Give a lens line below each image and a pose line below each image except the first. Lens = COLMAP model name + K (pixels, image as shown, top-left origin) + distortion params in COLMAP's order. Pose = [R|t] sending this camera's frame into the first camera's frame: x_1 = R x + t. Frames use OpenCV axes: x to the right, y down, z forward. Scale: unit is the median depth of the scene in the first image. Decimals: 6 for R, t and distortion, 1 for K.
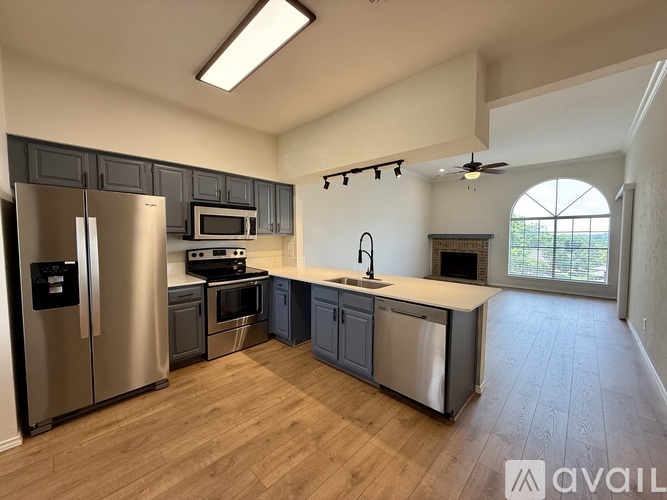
lens RADIAL K [[261.2, 0, 330.2], [0, 261.2, 253.1], [0, 0, 1]] dist [-0.008267, 0.001280]
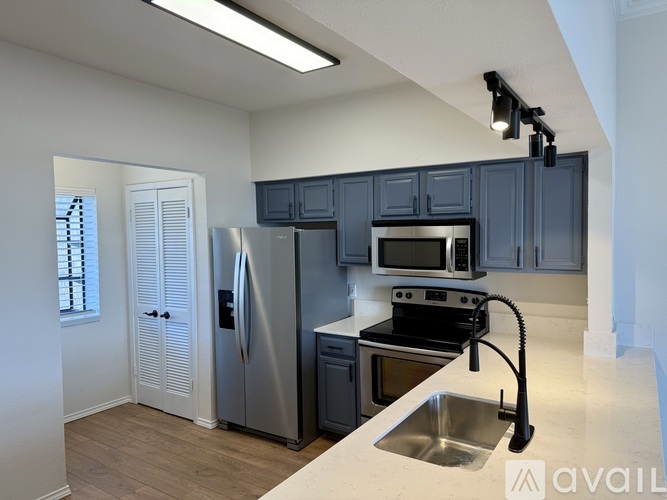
lens RADIAL K [[470.3, 0, 333.9], [0, 470.3, 246.9], [0, 0, 1]] dist [0.008306, -0.005001]
pose [[0.187635, 0.026038, -0.981894, 0.788878], [-0.055320, 0.998342, 0.015903, -0.156015], [0.980680, 0.051334, 0.188764, 0.726948]]
